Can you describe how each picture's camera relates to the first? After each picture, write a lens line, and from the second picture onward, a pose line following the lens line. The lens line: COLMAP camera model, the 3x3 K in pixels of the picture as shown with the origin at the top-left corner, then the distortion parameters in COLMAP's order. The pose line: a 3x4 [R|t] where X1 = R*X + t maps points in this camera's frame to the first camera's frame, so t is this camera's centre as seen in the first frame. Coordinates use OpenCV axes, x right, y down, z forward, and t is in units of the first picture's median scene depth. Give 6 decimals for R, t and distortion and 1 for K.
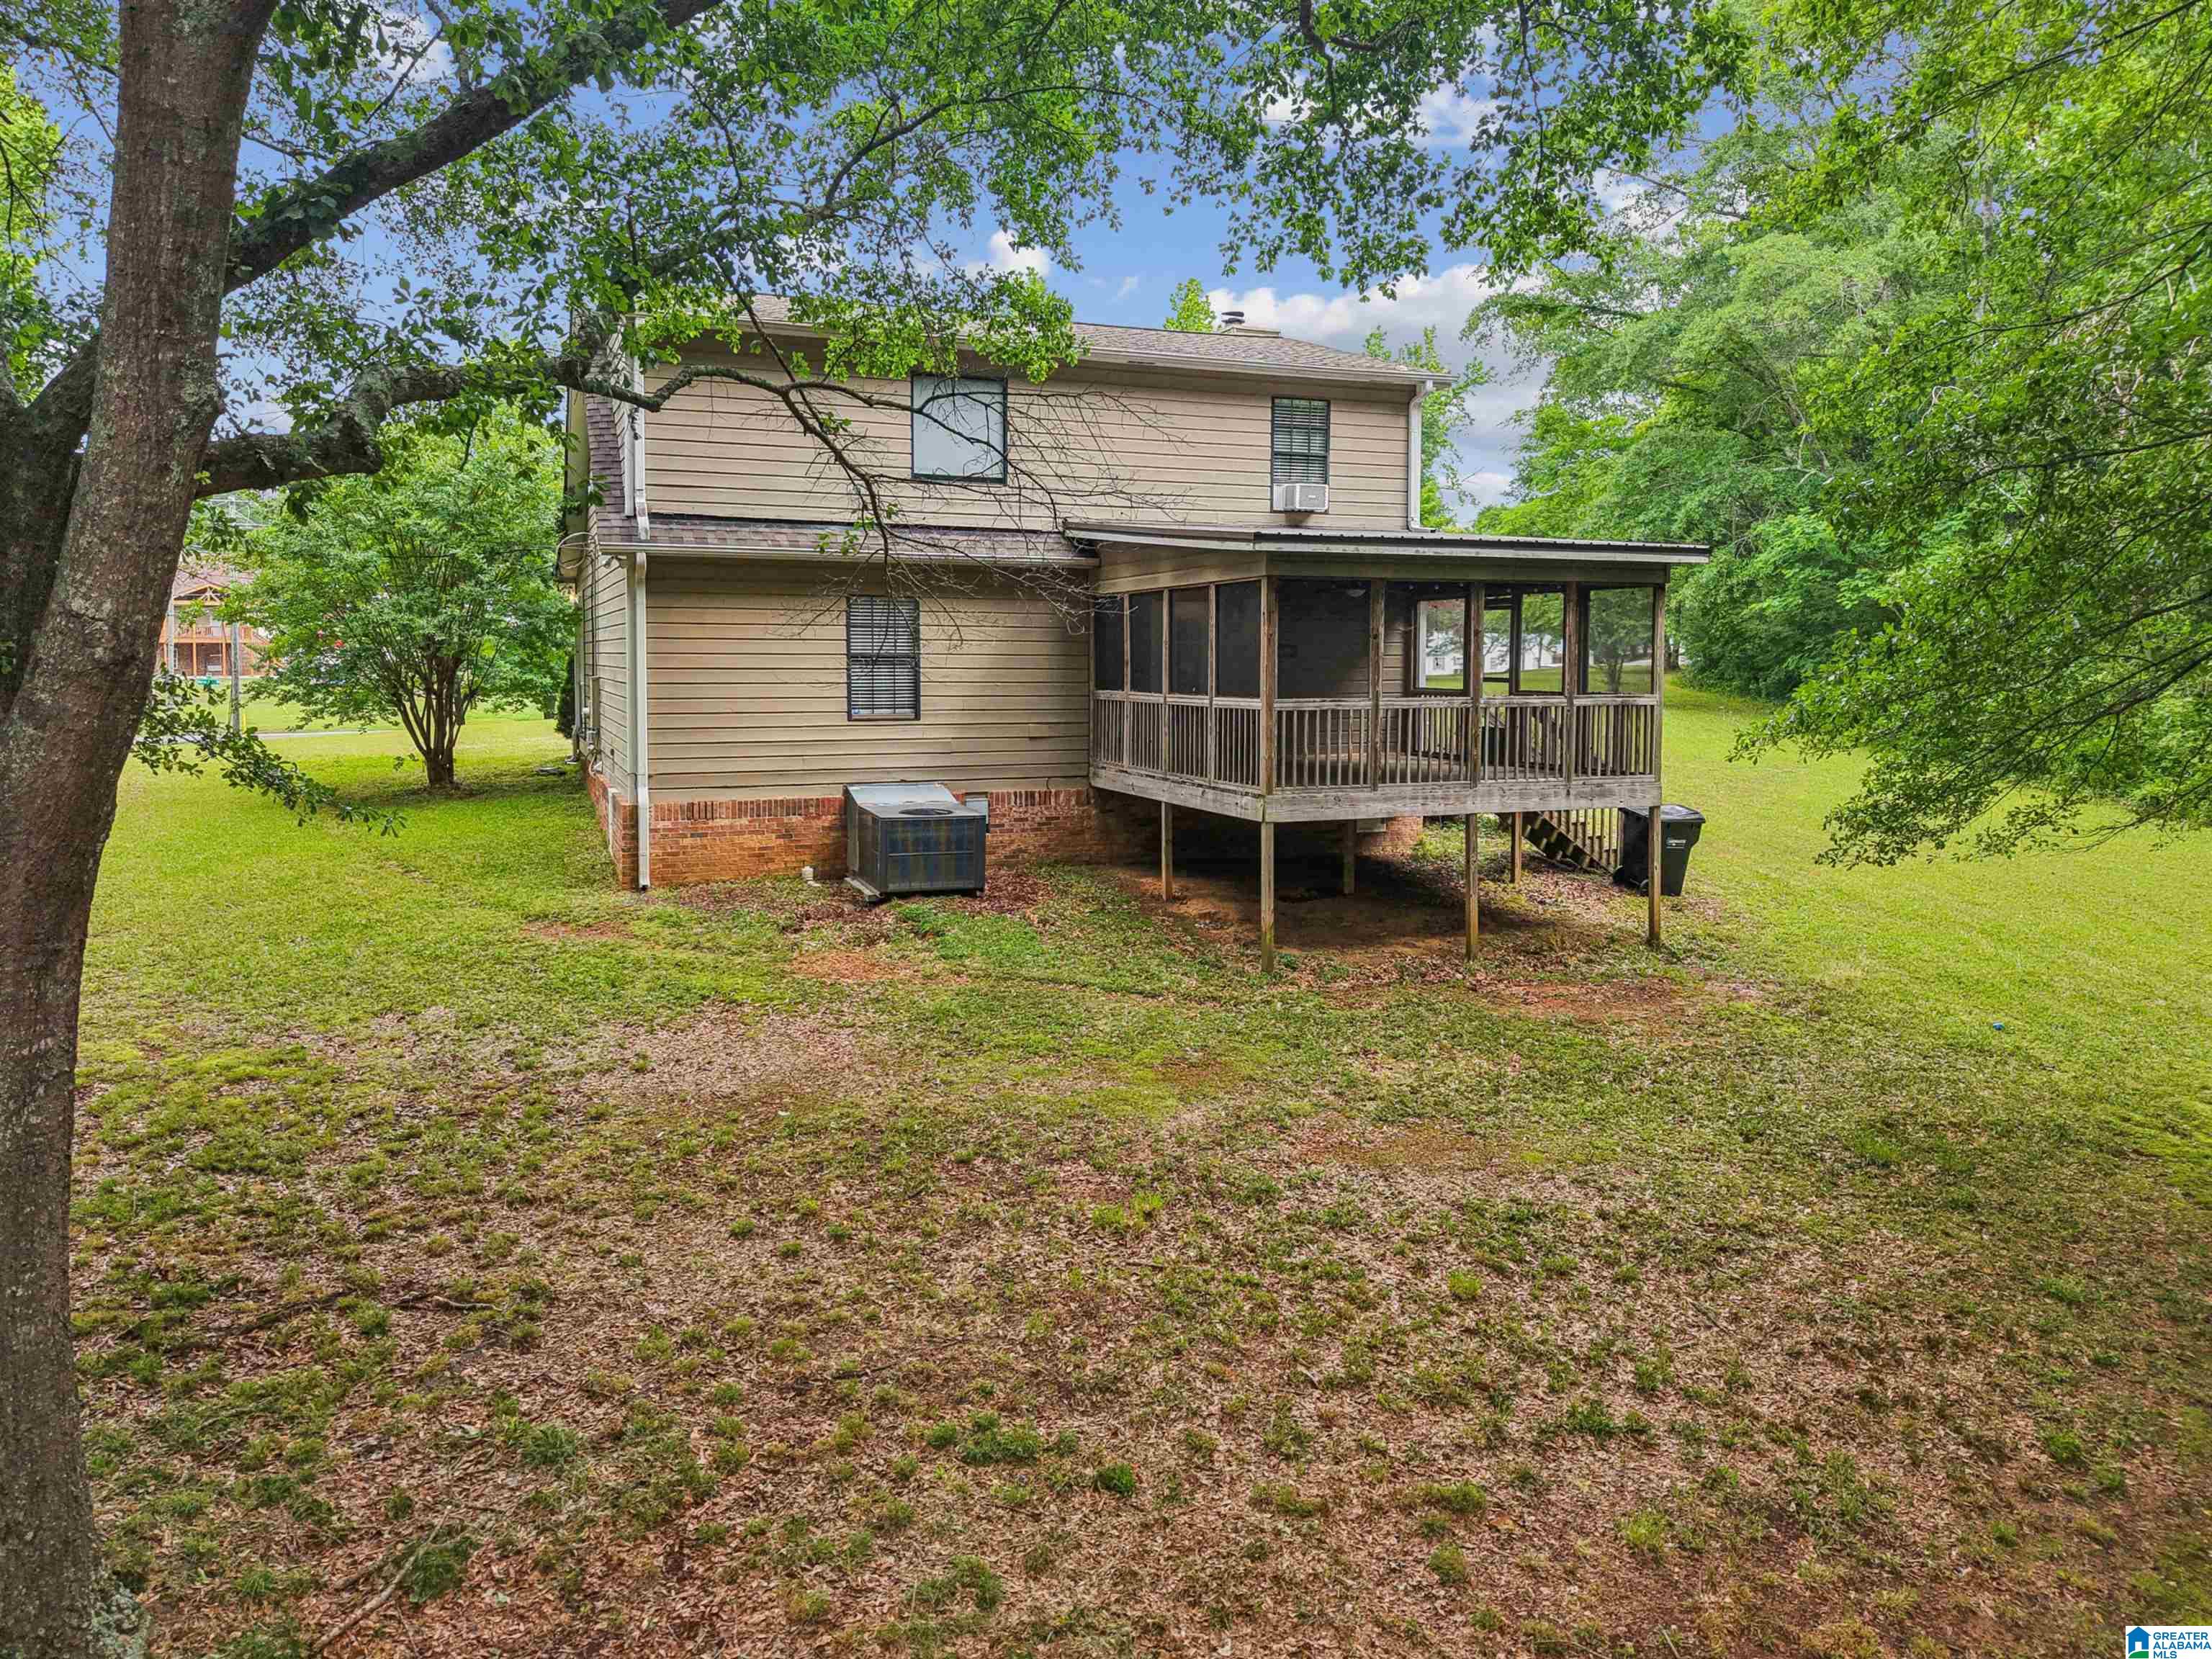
lens RADIAL K [[1549.9, 0, 834.1], [0, 1549.9, 830.4], [0, 0, 1]] dist [0.001101, -0.010083]
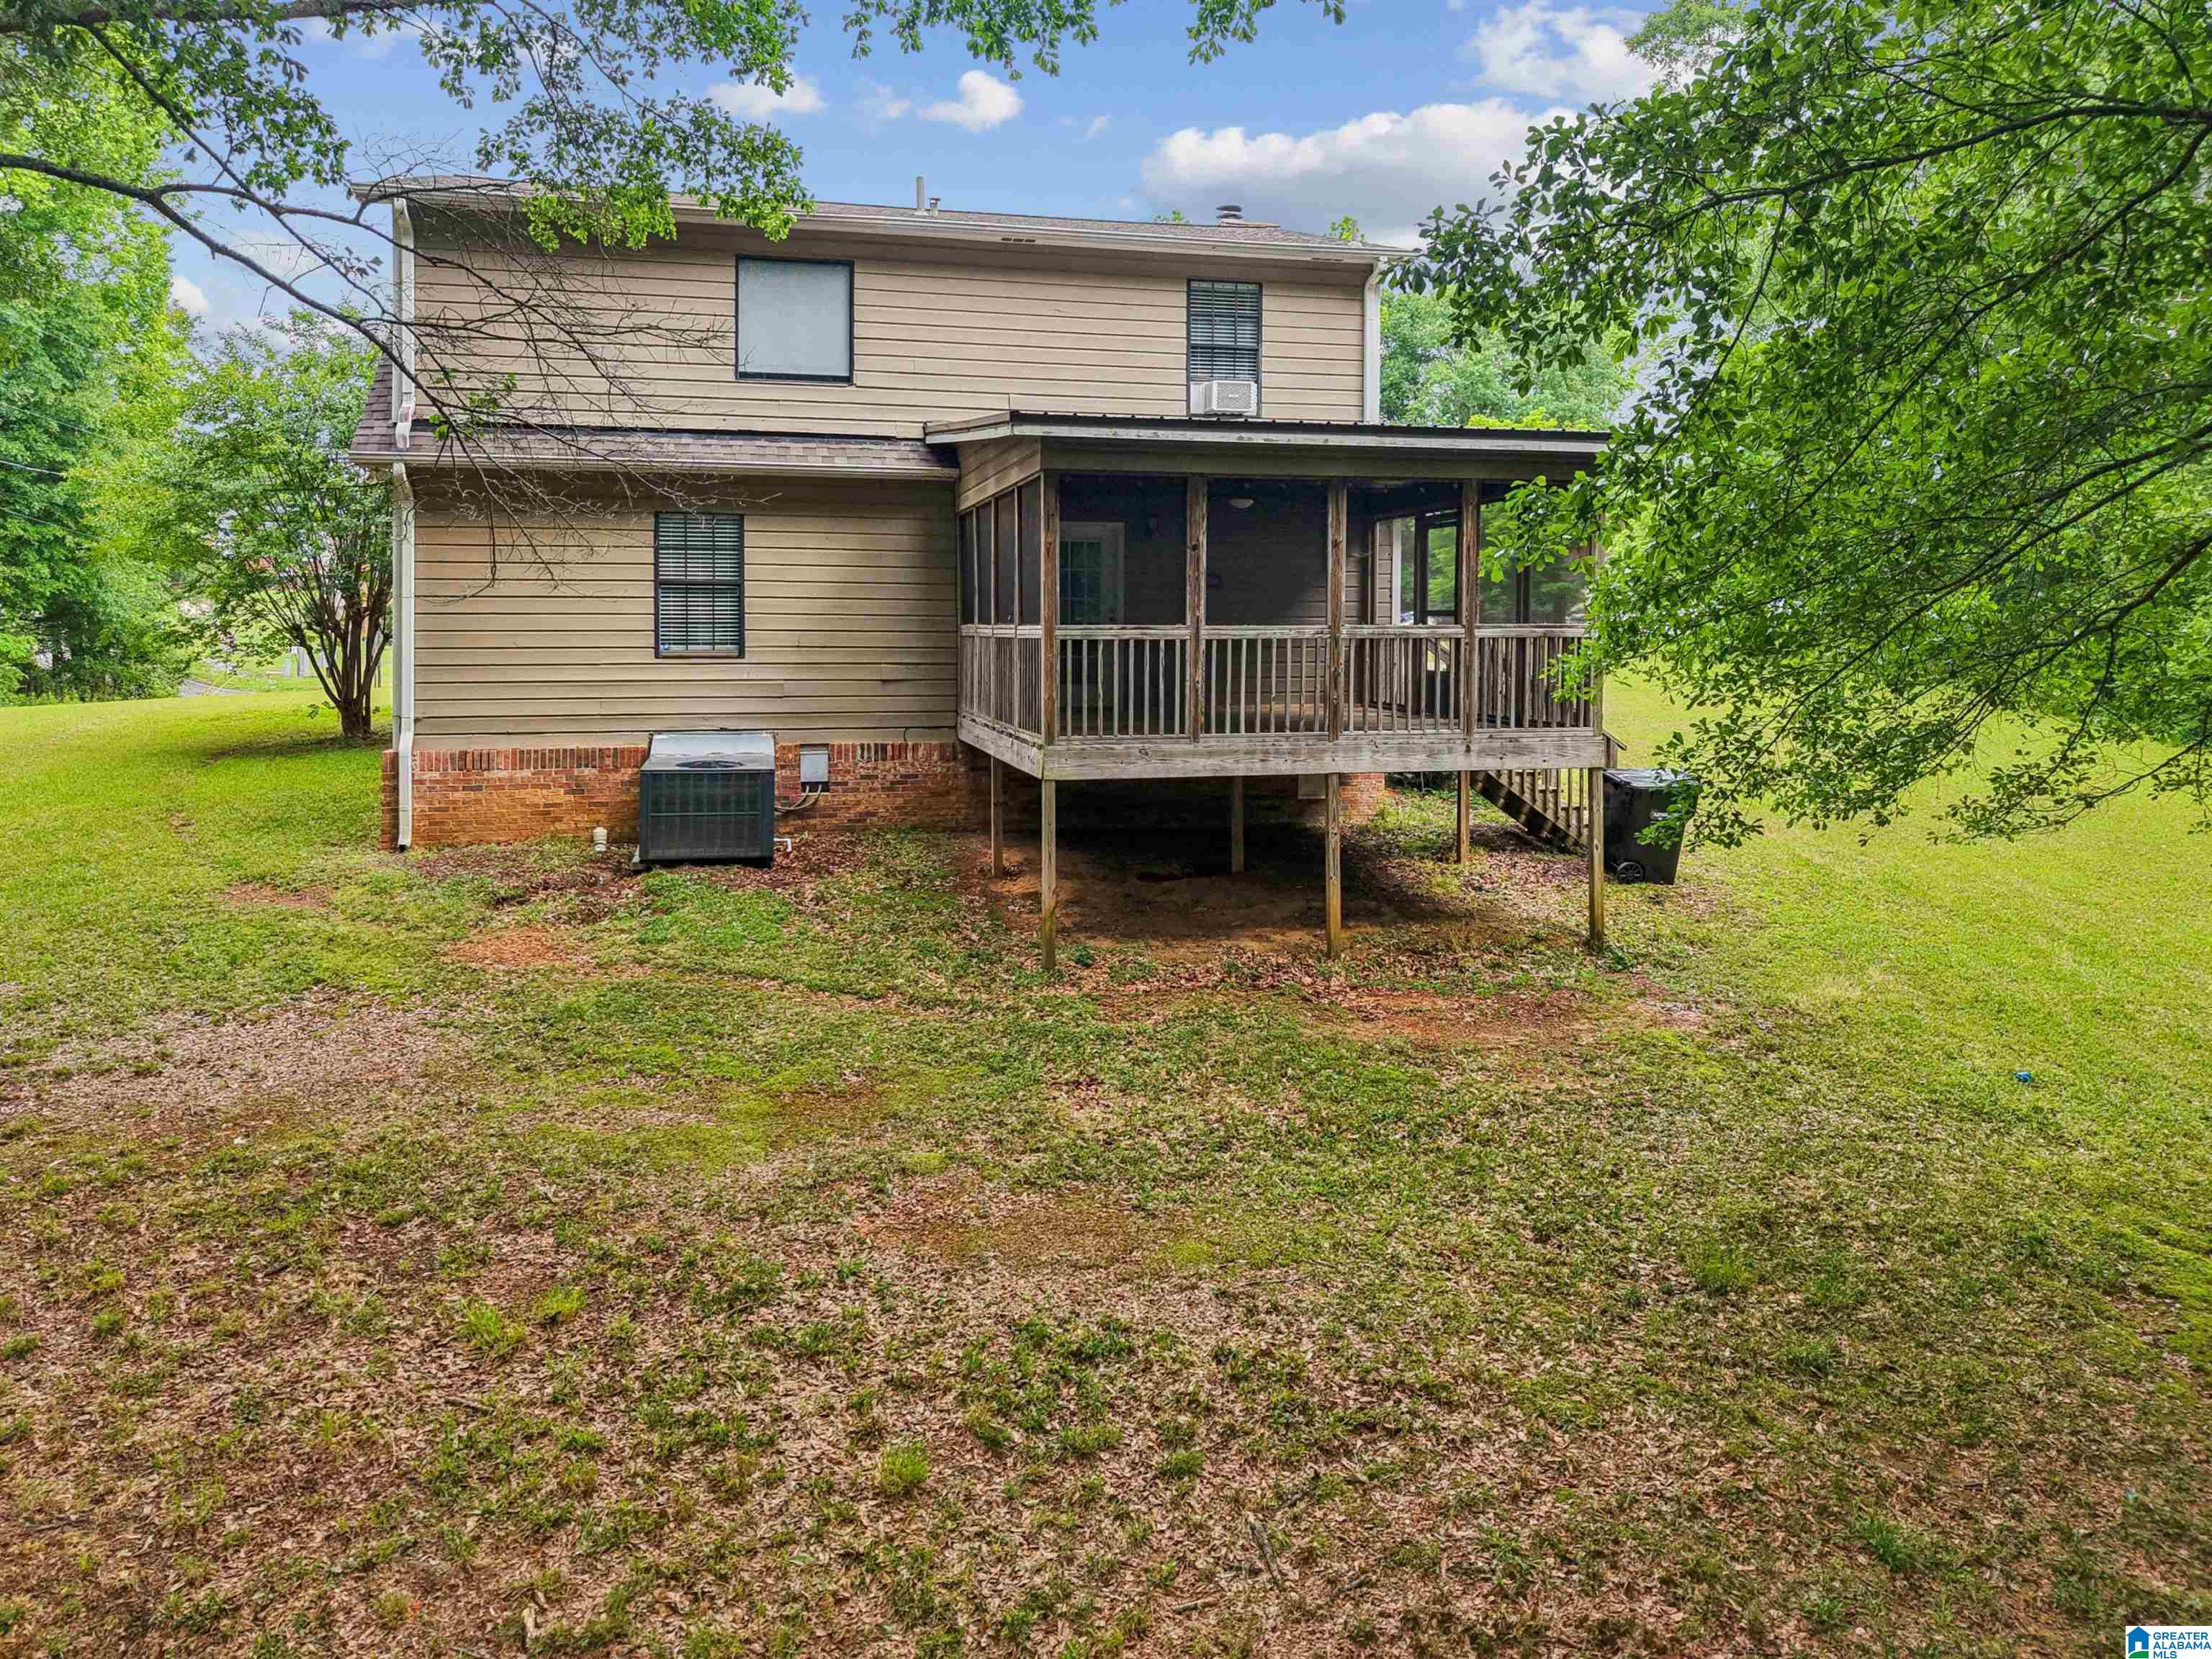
lens RADIAL K [[1426.1, 0, 1106.0], [0, 1426.1, 752.7], [0, 0, 1]] dist [0.001205, -0.004484]
pose [[0.993366, 0.011528, -0.114416, 0.378898], [-0.015666, 0.999253, -0.035334, 0.006010], [0.113924, 0.036892, 0.992804, 0.269840]]
